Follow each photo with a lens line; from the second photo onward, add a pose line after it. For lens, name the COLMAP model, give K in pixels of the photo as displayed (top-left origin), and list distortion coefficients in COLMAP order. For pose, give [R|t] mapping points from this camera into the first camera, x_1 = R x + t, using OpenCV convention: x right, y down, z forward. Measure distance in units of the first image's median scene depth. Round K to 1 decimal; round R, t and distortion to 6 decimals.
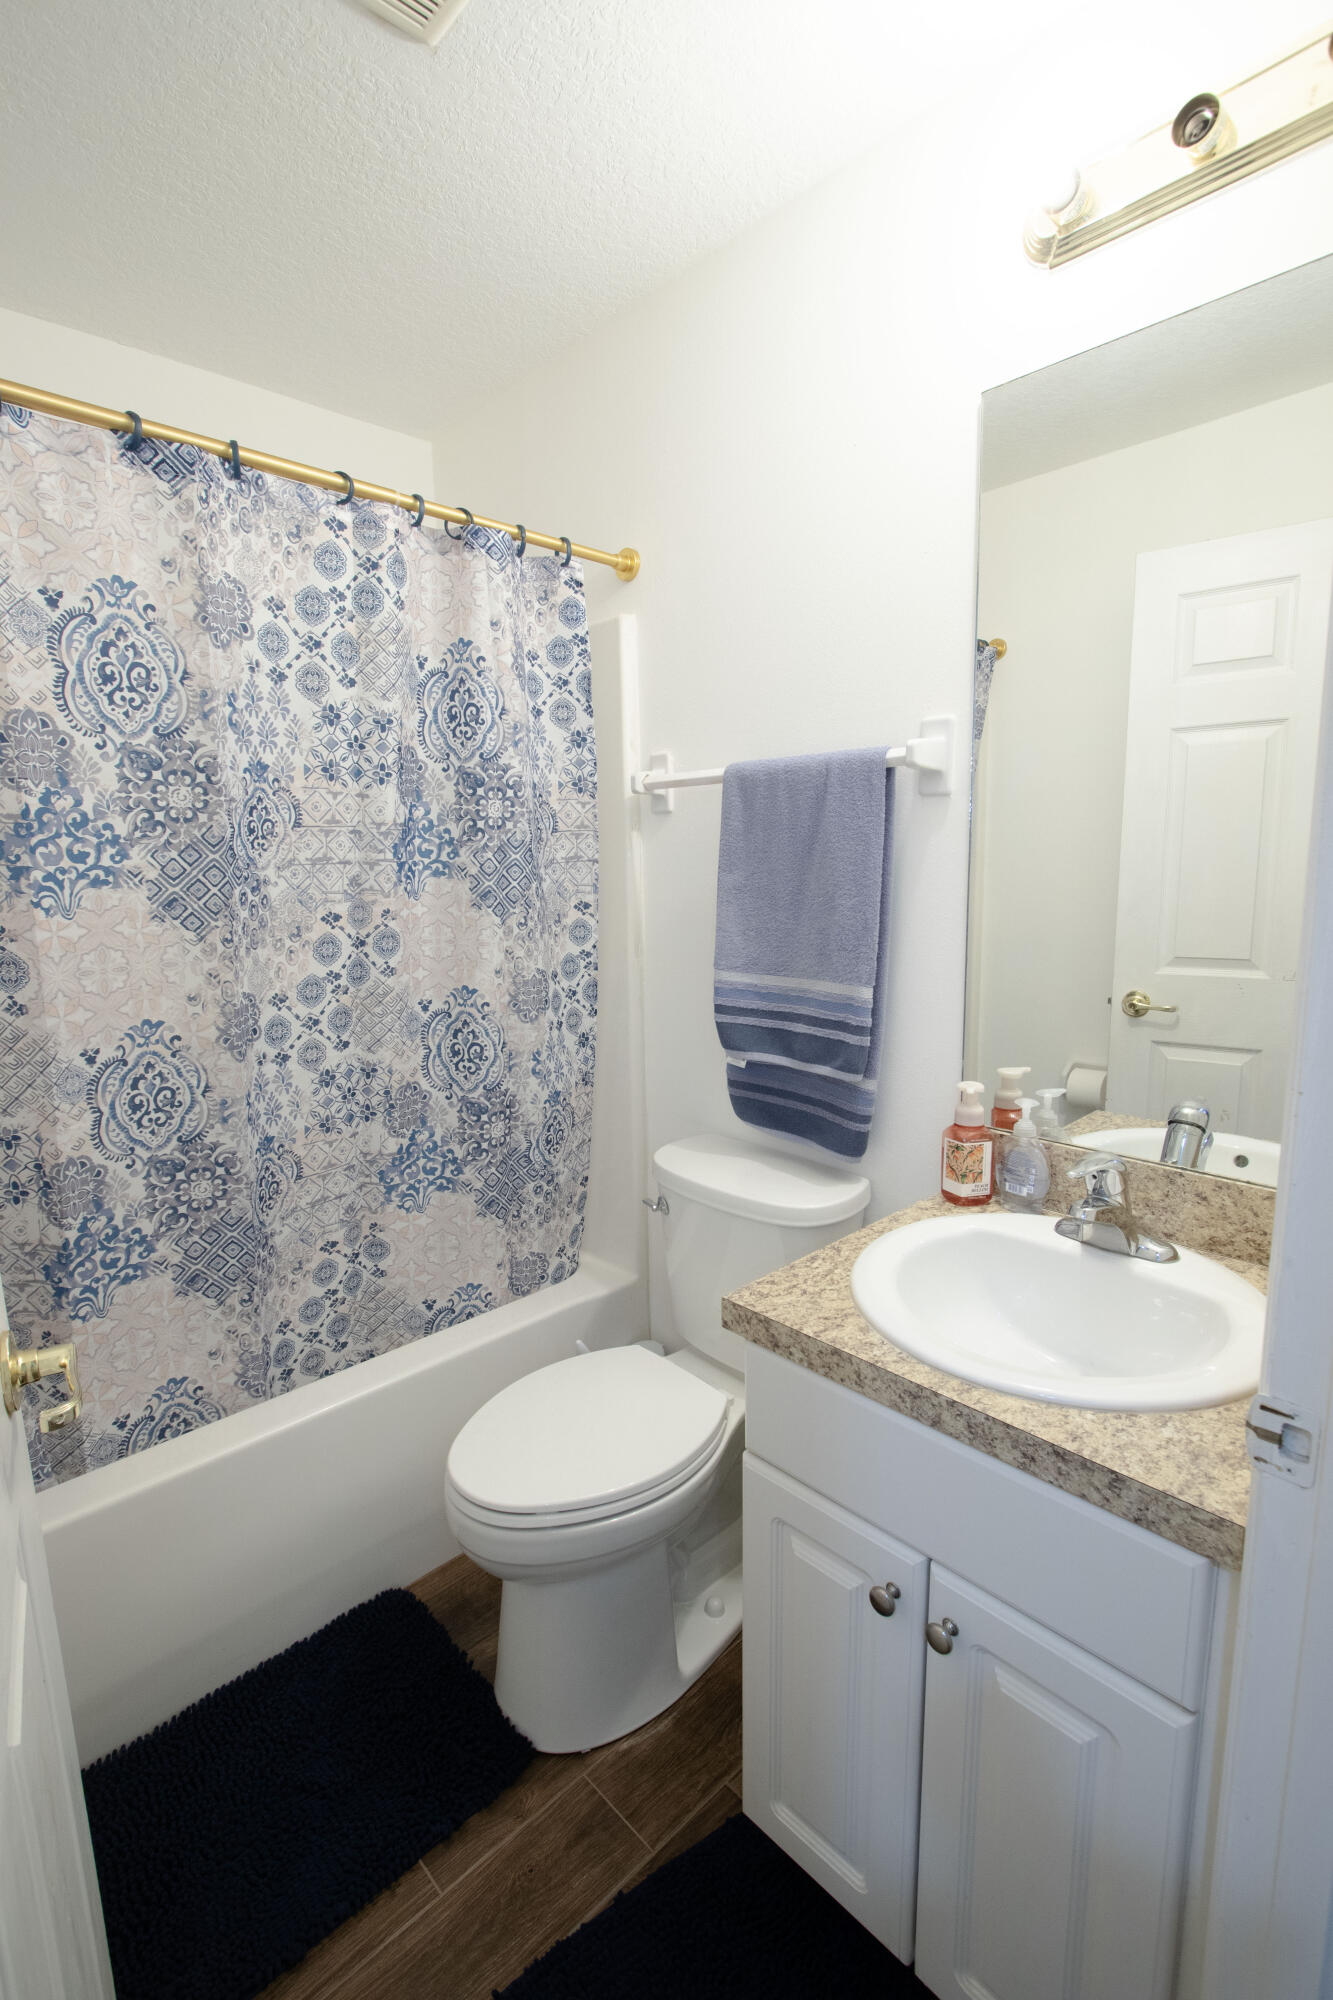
lens RADIAL K [[908.1, 0, 684.9], [0, 908.1, 1013.6], [0, 0, 1]] dist [-0.014829, 0.000562]
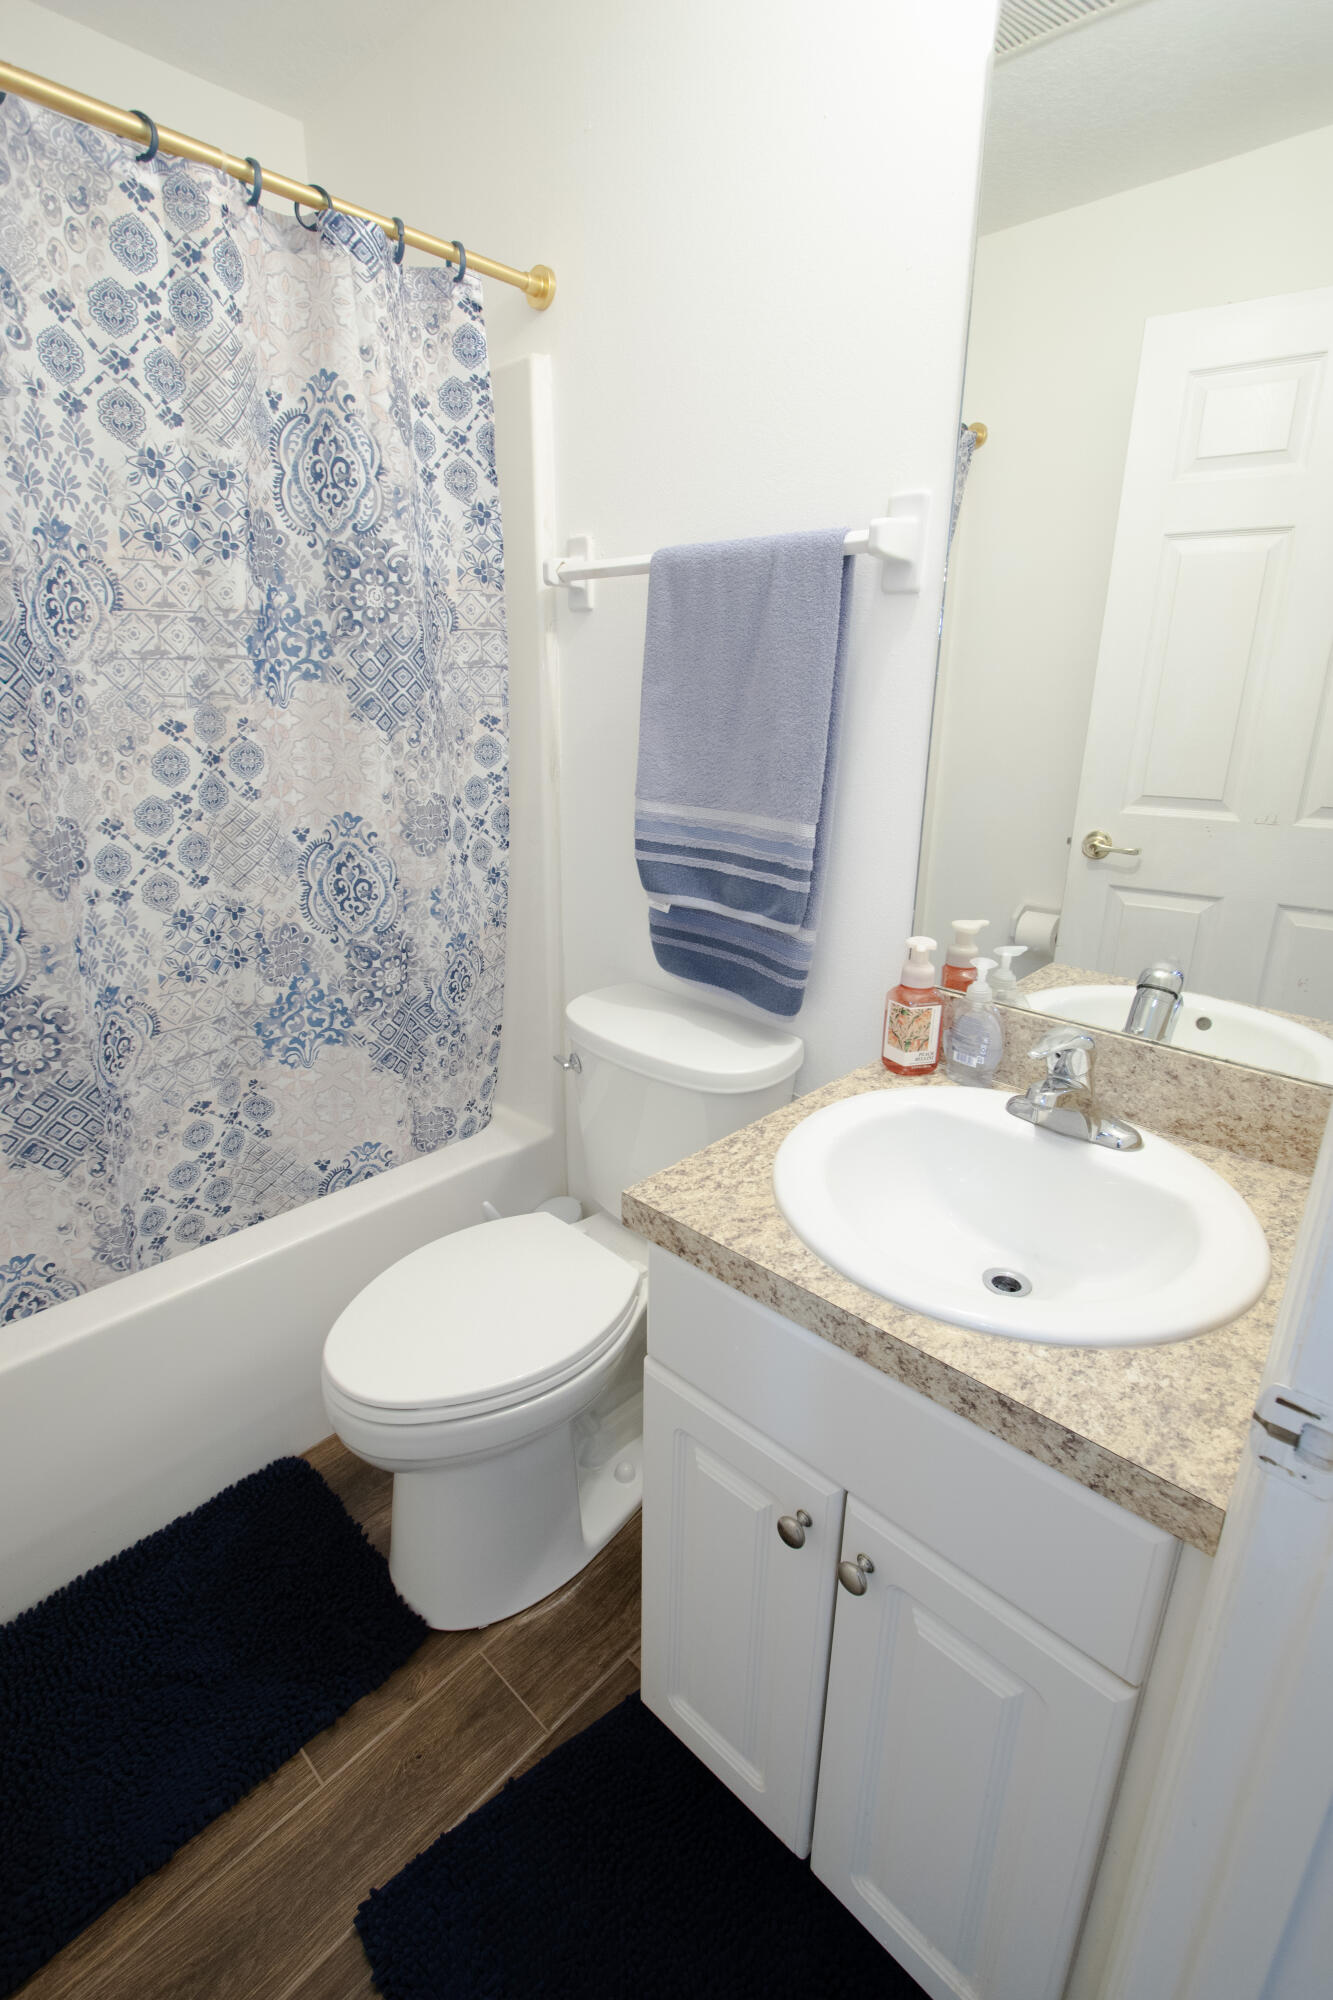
lens RADIAL K [[908.1, 0, 665.9], [0, 908.1, 989.3], [0, 0, 1]] dist [-0.014829, 0.000562]
pose [[0.999108, 0.013078, 0.040156, 0.032977], [-0.019406, 0.986686, 0.161477, -0.011435], [-0.037509, -0.162112, 0.986059, 0.133050]]
